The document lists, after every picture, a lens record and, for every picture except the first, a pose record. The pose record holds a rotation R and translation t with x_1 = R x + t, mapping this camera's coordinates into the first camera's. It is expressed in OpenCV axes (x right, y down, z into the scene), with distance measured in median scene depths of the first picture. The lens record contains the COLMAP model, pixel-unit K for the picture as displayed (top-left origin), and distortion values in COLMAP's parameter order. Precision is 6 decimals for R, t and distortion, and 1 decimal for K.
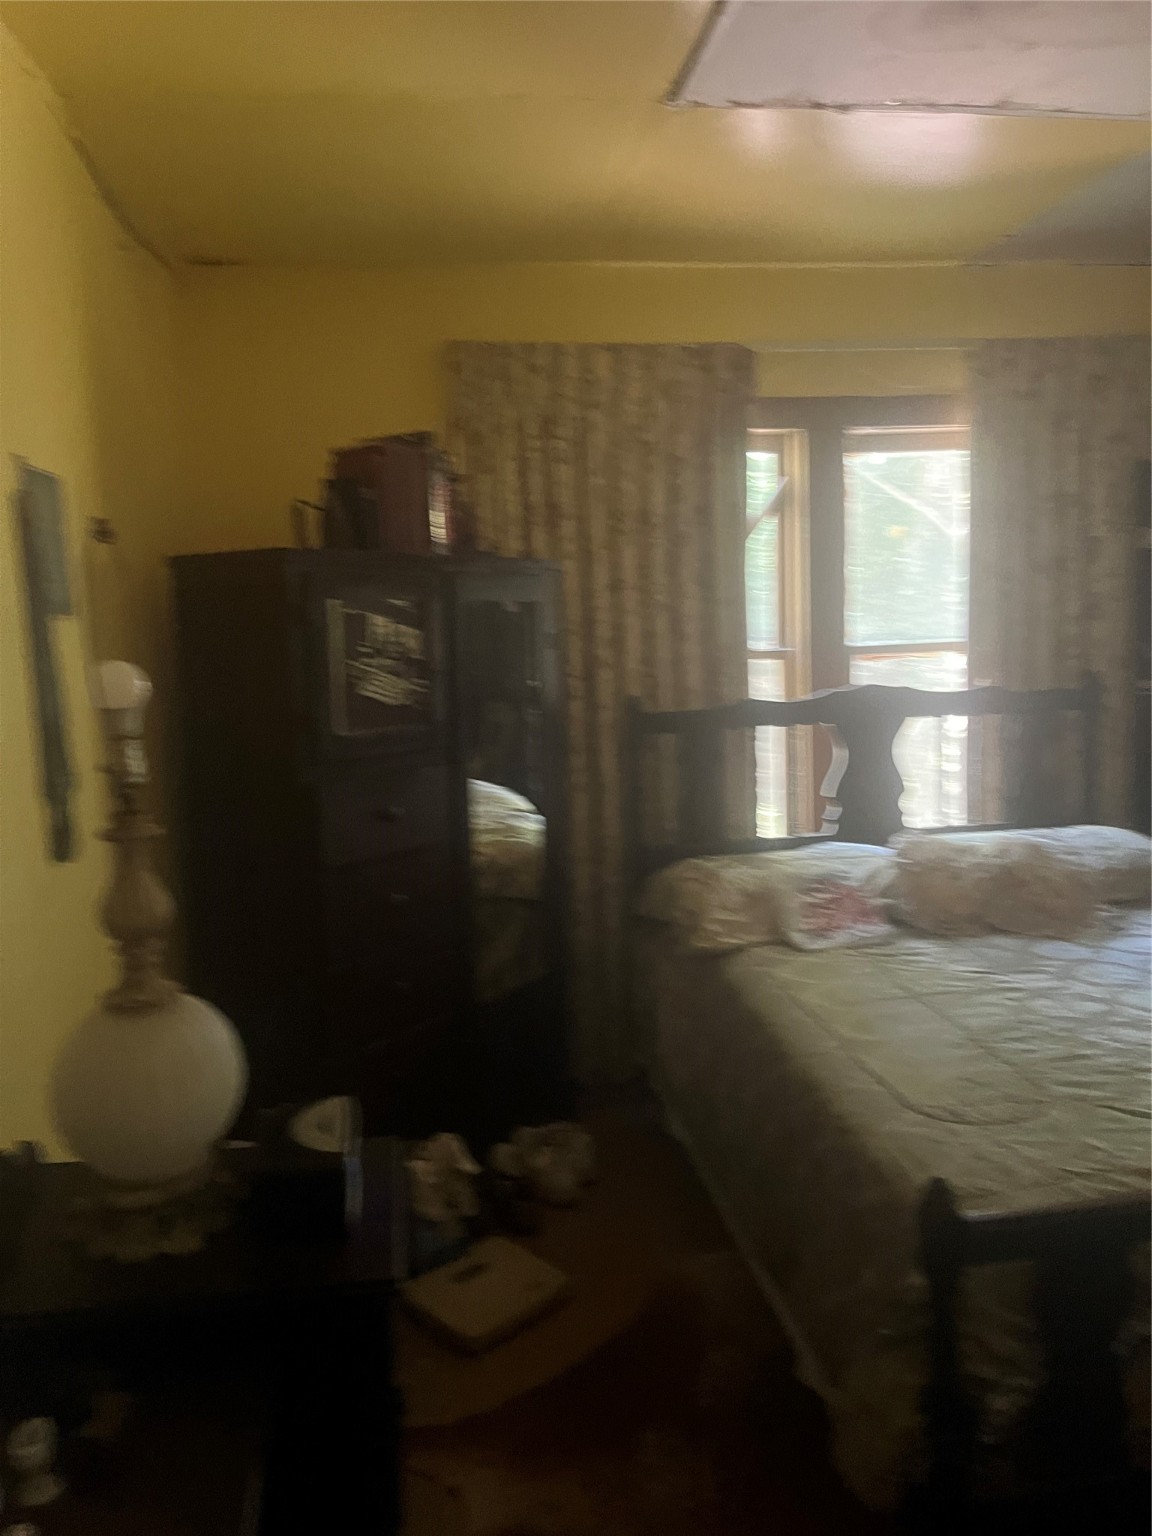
lens RADIAL K [[1153.7, 0, 582.8], [0, 1153.7, 781.9], [0, 0, 1]] dist [0.055090, -0.091998]
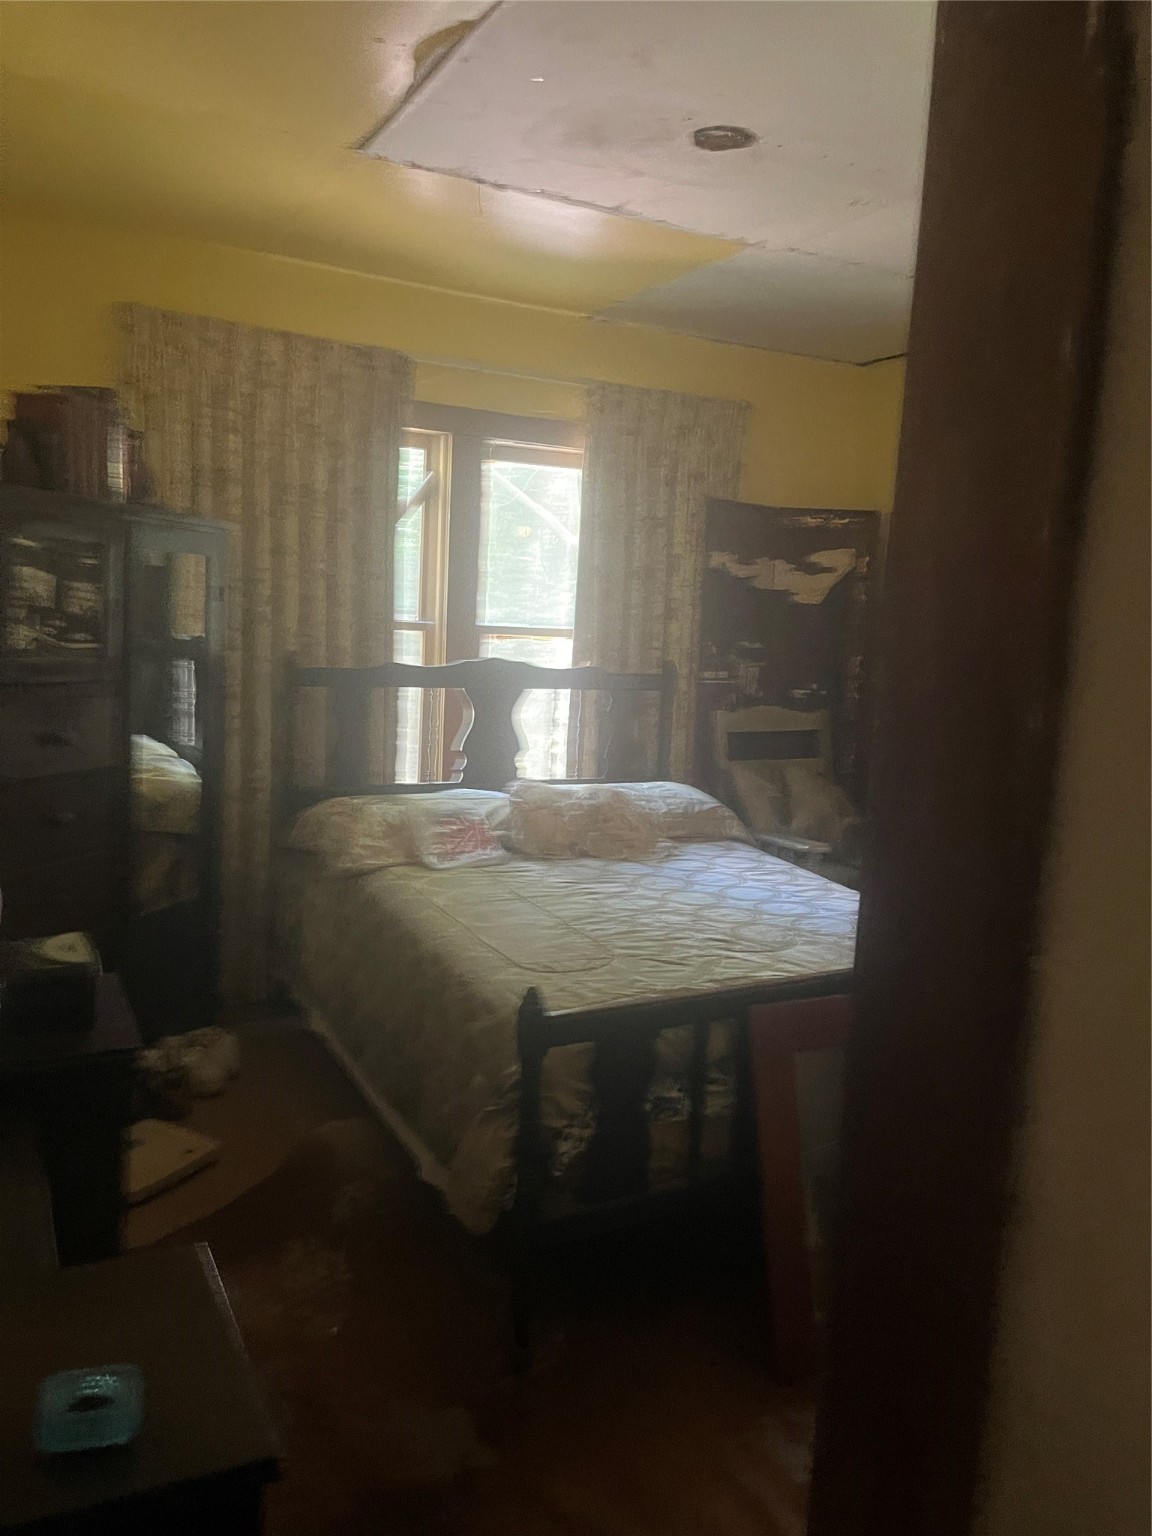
lens RADIAL K [[1162.0, 0, 571.6], [0, 1162.0, 770.1], [0, 0, 1]] dist [0.094565, -0.115837]
pose [[0.949354, 0.046446, 0.310756, -0.044861], [-0.046544, 0.998891, -0.007102, 0.036194], [-0.310741, -0.007721, 0.950463, -0.160081]]
